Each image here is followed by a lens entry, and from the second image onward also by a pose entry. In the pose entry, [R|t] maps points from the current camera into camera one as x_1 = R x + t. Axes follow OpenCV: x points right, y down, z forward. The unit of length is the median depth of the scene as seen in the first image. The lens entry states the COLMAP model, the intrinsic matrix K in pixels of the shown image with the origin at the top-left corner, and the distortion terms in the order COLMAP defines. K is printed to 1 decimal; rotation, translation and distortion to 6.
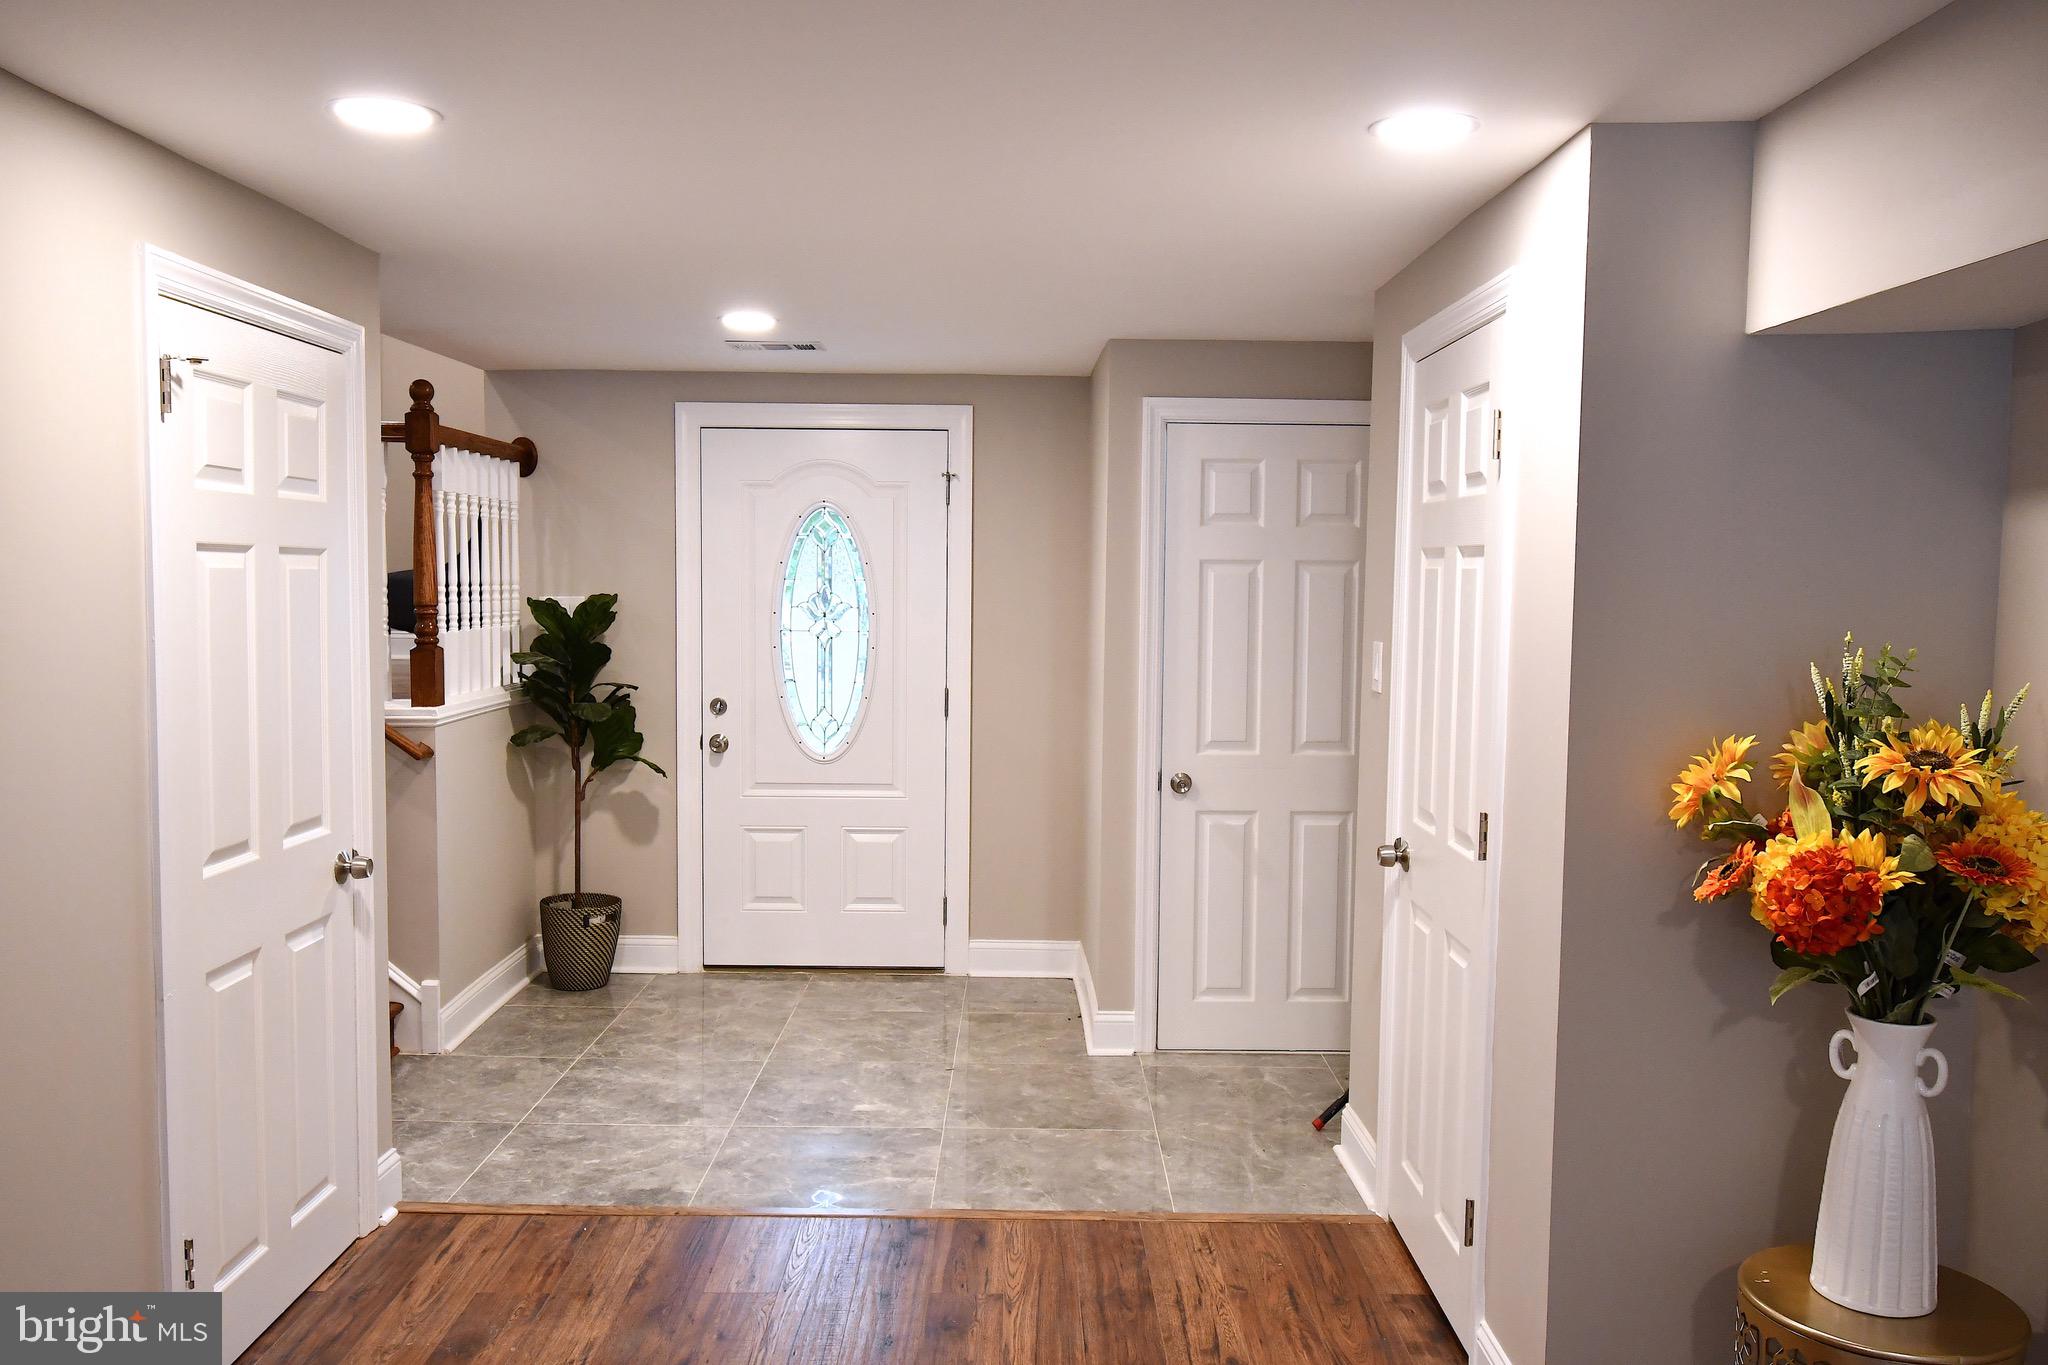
lens RADIAL K [[1606.5, 0, 1022.8], [0, 1606.5, 687.4], [0, 0, 1]] dist [0.005529, -0.008609]
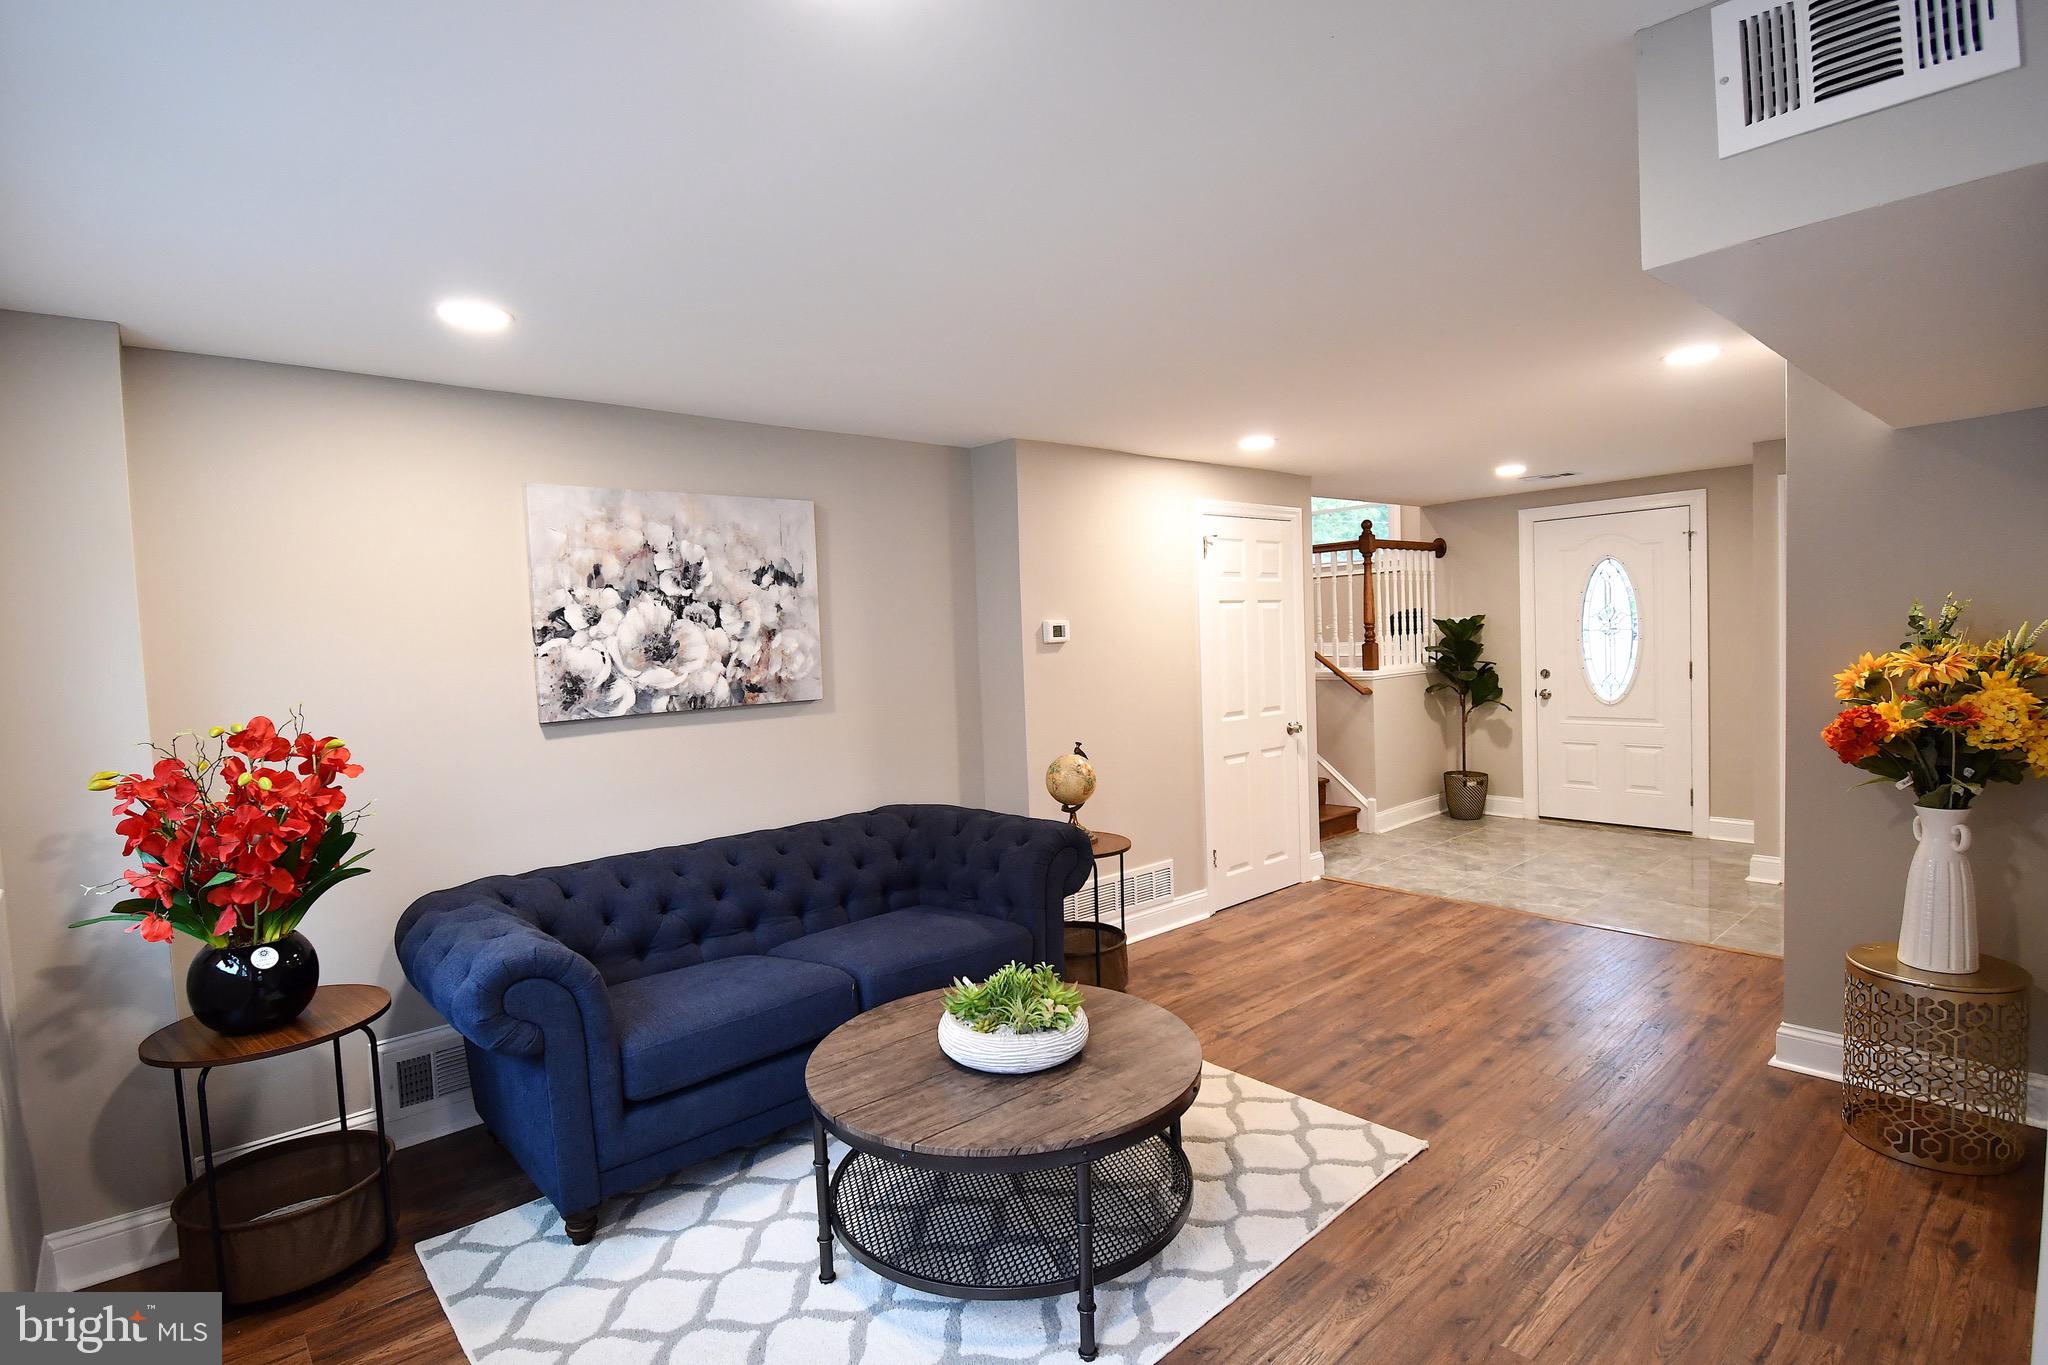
lens RADIAL K [[1025.9, 0, 1024.7], [0, 1025.9, 666.3], [0, 0, 1]] dist [0.012436, -0.021444]
pose [[0.660587, -0.013421, -0.750630, 0.336450], [-0.005237, 0.999734, -0.022483, 0.037302], [0.750731, 0.018783, 0.660340, -0.240207]]
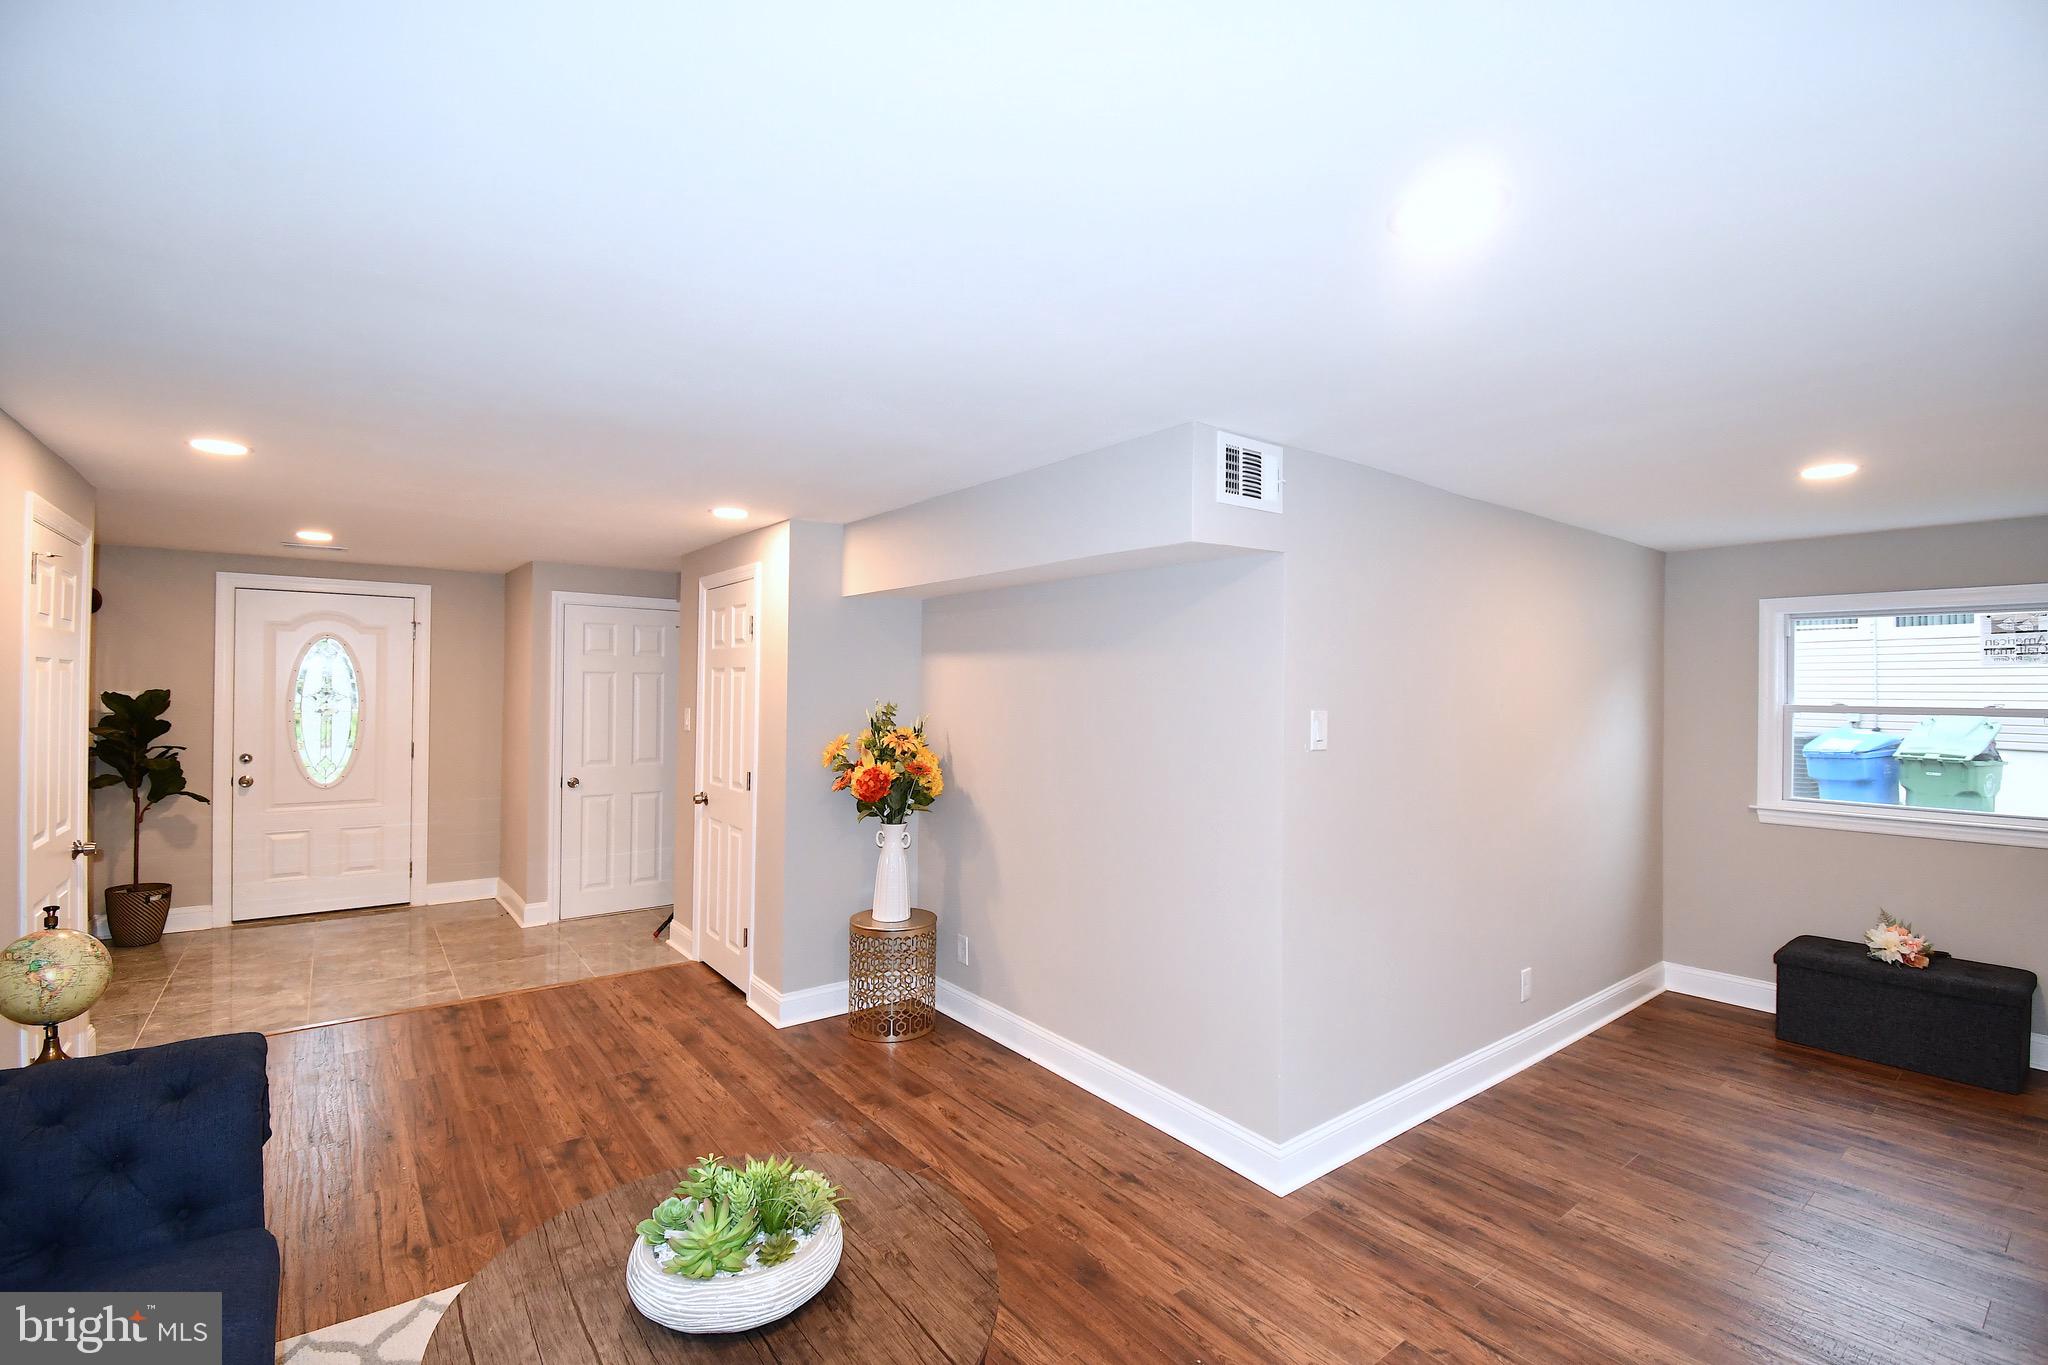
lens RADIAL K [[901.2, 0, 1045.7], [0, 901.2, 671.5], [0, 0, 1]] dist [0.019422, -0.025919]
pose [[0.782303, 0.008453, 0.622840, -0.142318], [0.040929, 0.997049, -0.064940, 0.018510], [-0.621552, 0.076295, 0.779649, -0.251865]]
